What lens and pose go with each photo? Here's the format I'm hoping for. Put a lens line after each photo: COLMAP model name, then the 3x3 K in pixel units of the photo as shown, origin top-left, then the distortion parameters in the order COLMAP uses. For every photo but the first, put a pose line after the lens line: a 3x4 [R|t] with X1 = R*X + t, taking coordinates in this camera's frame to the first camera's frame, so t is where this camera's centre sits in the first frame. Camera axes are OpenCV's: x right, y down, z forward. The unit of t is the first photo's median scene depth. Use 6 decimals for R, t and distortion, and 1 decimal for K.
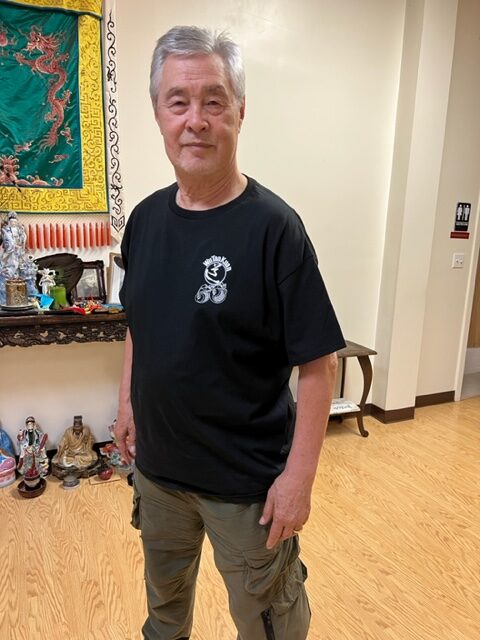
lens RADIAL K [[471.0, 0, 238.6], [0, 471.0, 318.7], [0, 0, 1]] dist [0.007553, -0.036950]
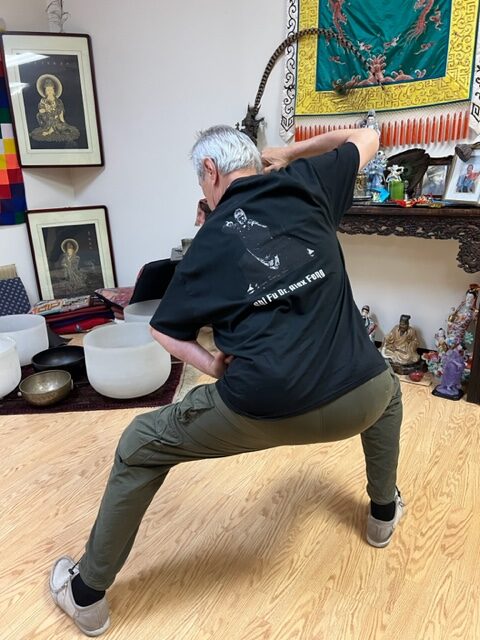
lens RADIAL K [[471.0, 0, 238.6], [0, 471.0, 324.0], [0, 0, 1]] dist [0.007553, -0.036950]
pose [[0.545639, 0.223780, -0.807590, 0.316595], [-0.111816, 0.974511, 0.194486, 0.070782], [0.830527, -0.015817, 0.556753, 0.131049]]
